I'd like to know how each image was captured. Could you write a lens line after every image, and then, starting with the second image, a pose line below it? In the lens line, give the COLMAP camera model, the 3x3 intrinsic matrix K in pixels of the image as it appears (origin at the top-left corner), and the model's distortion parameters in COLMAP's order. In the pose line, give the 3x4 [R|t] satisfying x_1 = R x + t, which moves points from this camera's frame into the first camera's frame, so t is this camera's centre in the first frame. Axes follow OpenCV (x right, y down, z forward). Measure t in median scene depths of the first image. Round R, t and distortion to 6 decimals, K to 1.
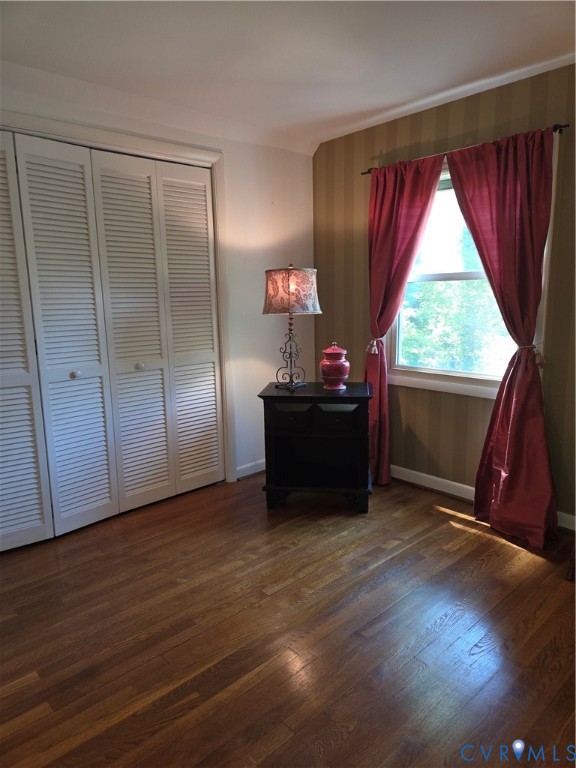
lens RADIAL K [[512.7, 0, 288.0], [0, 512.7, 384.0], [0, 0, 1]] dist [0.083394, -0.056314]
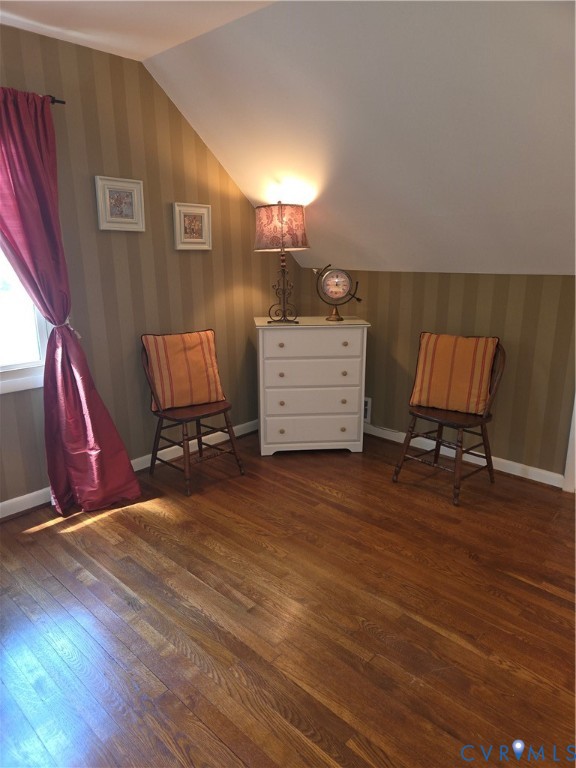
lens RADIAL K [[512.7, 0, 288.0], [0, 512.7, 384.0], [0, 0, 1]] dist [0.083394, -0.056314]
pose [[-0.055743, -0.237646, 0.969751, -0.567921], [0.182111, 0.952549, 0.243898, -0.133585], [-0.981697, 0.190197, -0.009820, 0.647727]]
